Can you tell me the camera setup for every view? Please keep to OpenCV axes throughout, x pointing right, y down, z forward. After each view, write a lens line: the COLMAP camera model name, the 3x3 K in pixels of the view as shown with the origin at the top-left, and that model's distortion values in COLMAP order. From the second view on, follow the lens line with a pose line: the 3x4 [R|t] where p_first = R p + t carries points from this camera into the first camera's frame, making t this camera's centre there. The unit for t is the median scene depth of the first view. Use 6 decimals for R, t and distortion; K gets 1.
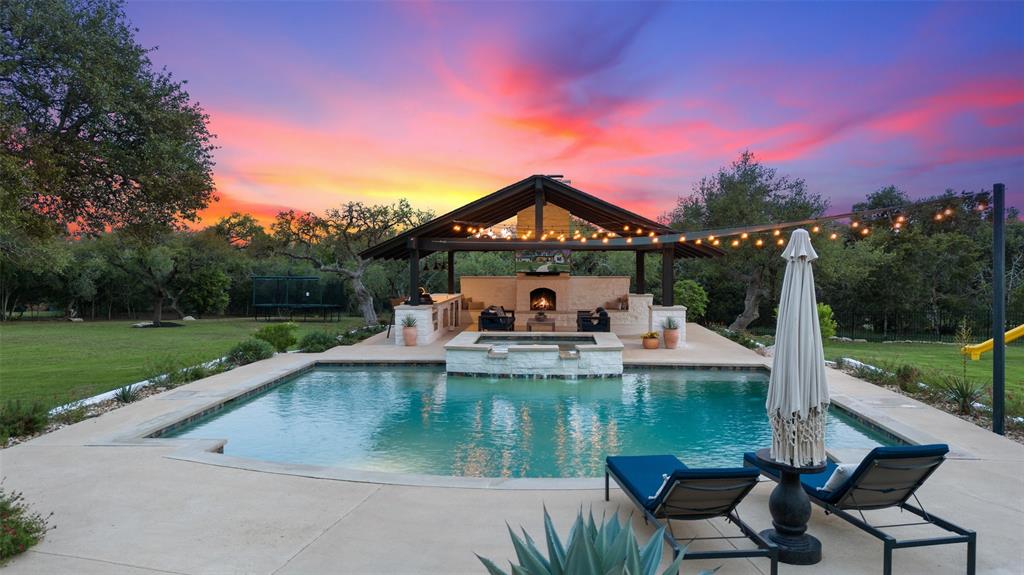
lens RADIAL K [[746.4, 0, 512.0], [0, 746.4, 287.5], [0, 0, 1]] dist [0.067817, -0.002906]
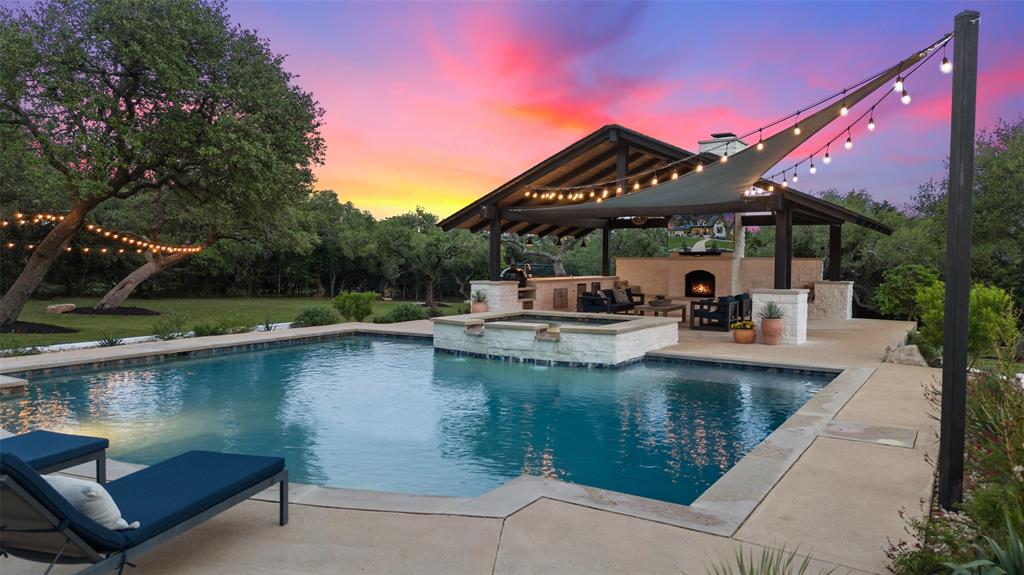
lens RADIAL K [[746.4, 0, 512.0], [0, 746.4, 287.5], [0, 0, 1]] dist [0.067817, -0.002906]
pose [[0.869343, 0.027606, -0.493437, 0.356139], [-0.029372, 0.999560, 0.004175, 0.029113], [0.493335, 0.010864, 0.869771, 0.224964]]
